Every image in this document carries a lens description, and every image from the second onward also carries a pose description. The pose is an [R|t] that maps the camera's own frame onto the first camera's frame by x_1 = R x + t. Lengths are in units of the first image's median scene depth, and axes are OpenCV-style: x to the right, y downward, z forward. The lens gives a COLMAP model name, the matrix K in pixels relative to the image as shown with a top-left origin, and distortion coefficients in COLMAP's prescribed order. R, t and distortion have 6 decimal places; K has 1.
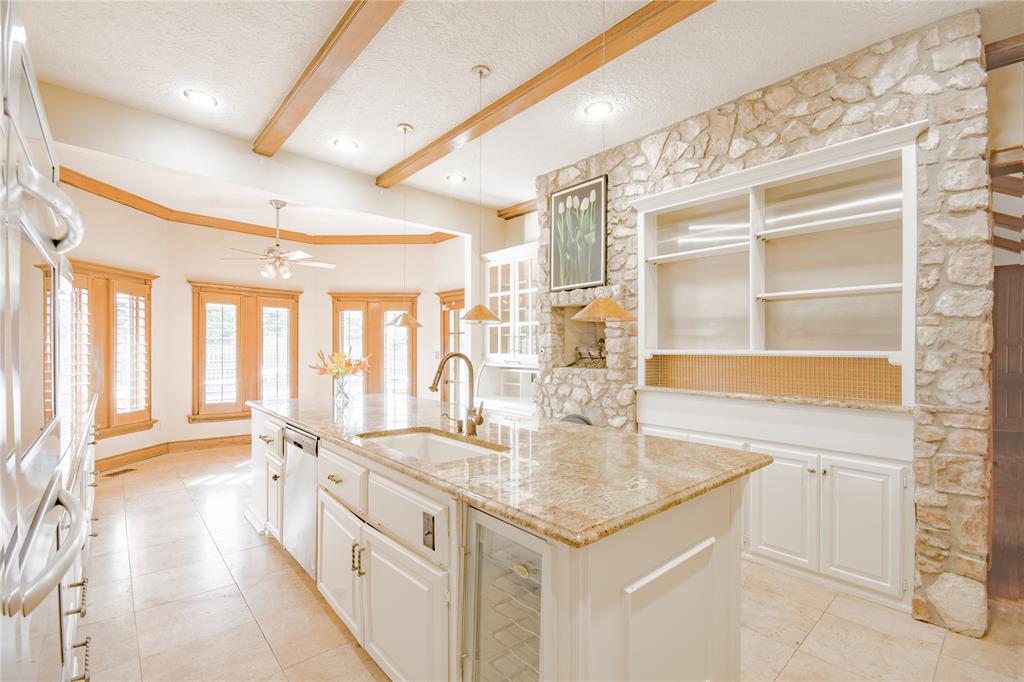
lens RADIAL K [[453.8, 0, 511.0], [0, 453.8, 351.0], [0, 0, 1]] dist [-0.000172, -0.000131]
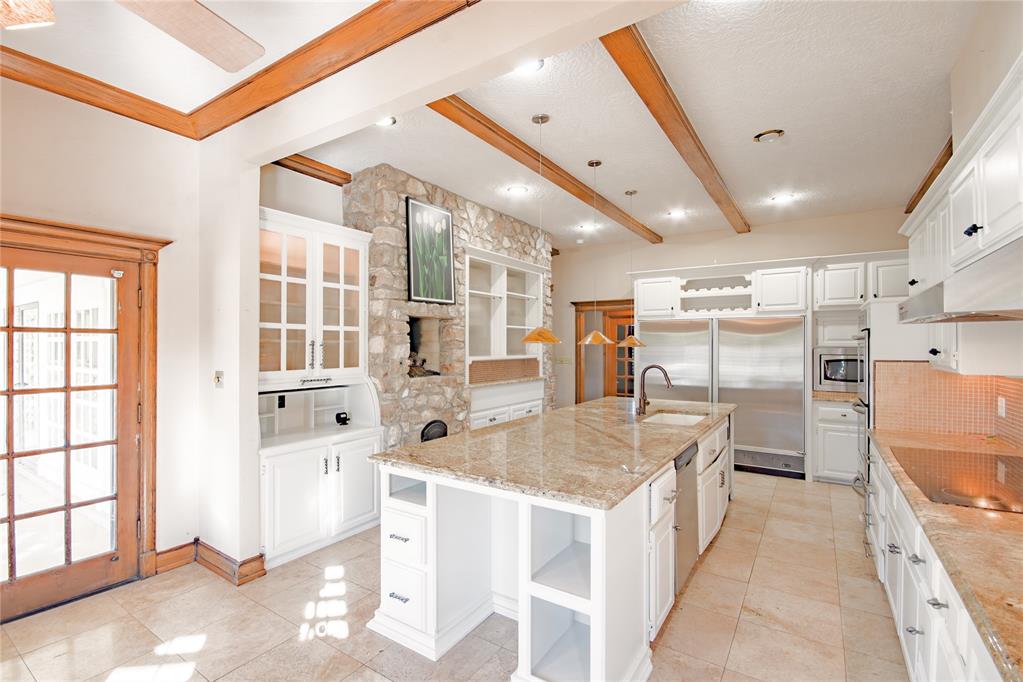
lens RADIAL K [[459.5, 0, 504.8], [0, 459.5, 341.2], [0, 0, 1]] dist [0.001620, -0.011234]
pose [[-0.244593, -0.003387, 0.969620, -1.024130], [-0.003395, 0.999991, 0.002637, -0.054106], [-0.969620, -0.002647, -0.244603, 1.187328]]
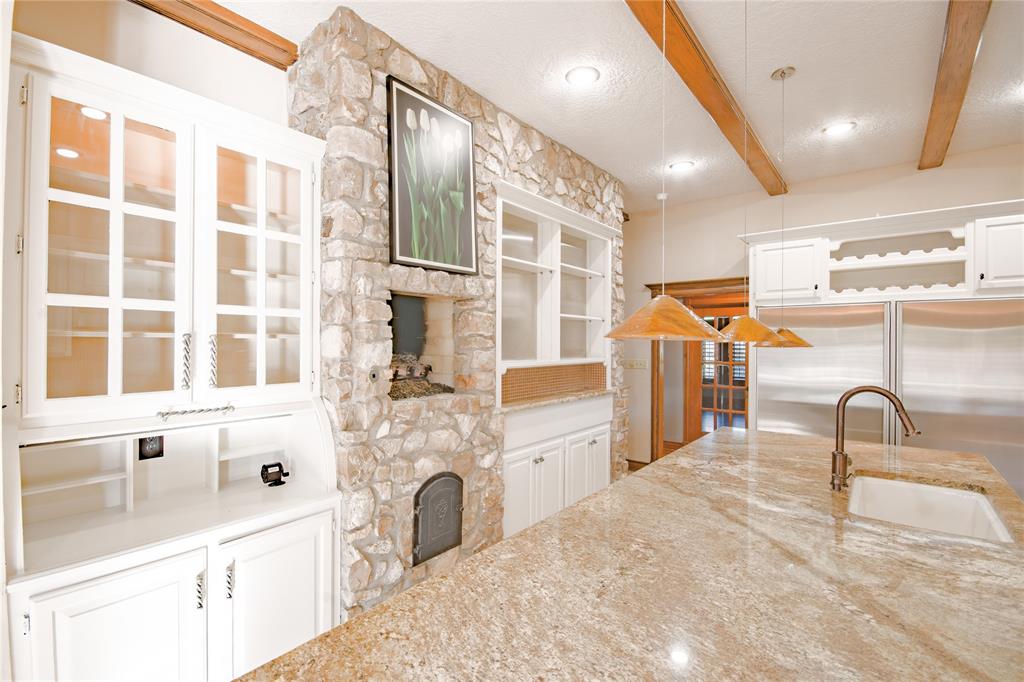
lens RADIAL K [[454.8, 0, 501.2], [0, 454.8, 341.9], [0, 0, 1]] dist [0.001662, -0.007350]
pose [[-0.146110, -0.009759, 0.989220, -0.522384], [-0.004558, 0.999947, 0.009191, -0.048661], [-0.989258, -0.003166, -0.146147, 1.083978]]
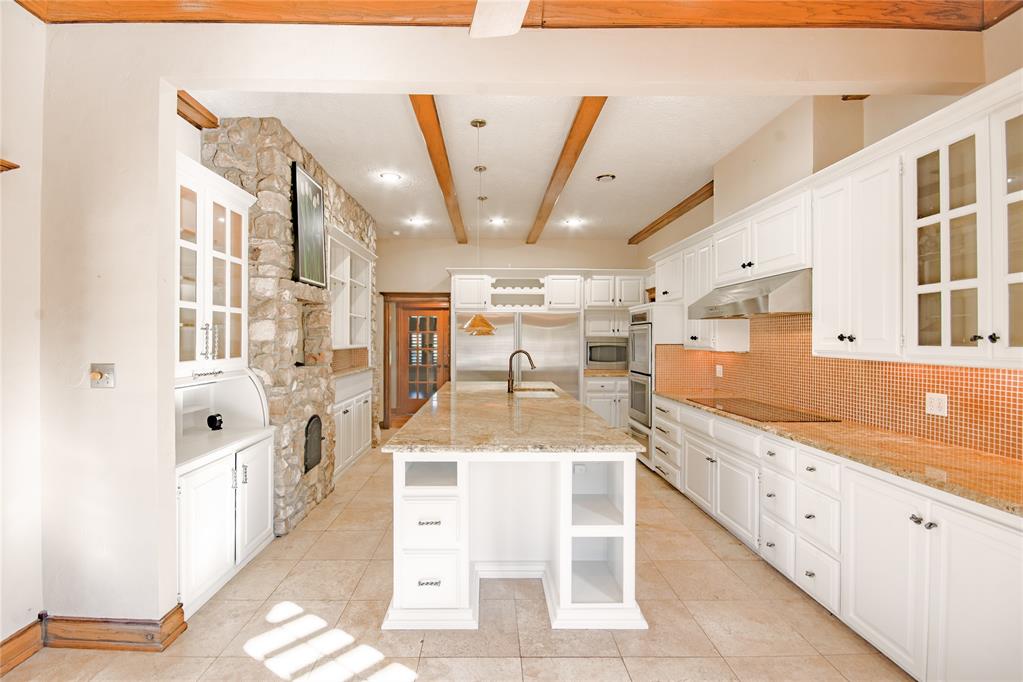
lens RADIAL K [[456.3, 0, 492.1], [0, 456.3, 336.7], [0, 0, 1]] dist [0.001521, -0.010868]
pose [[-0.750355, -0.010102, 0.660958, -0.845452], [-0.010076, 0.999942, 0.003844, -0.037732], [-0.660959, -0.003776, -0.750413, 1.588838]]
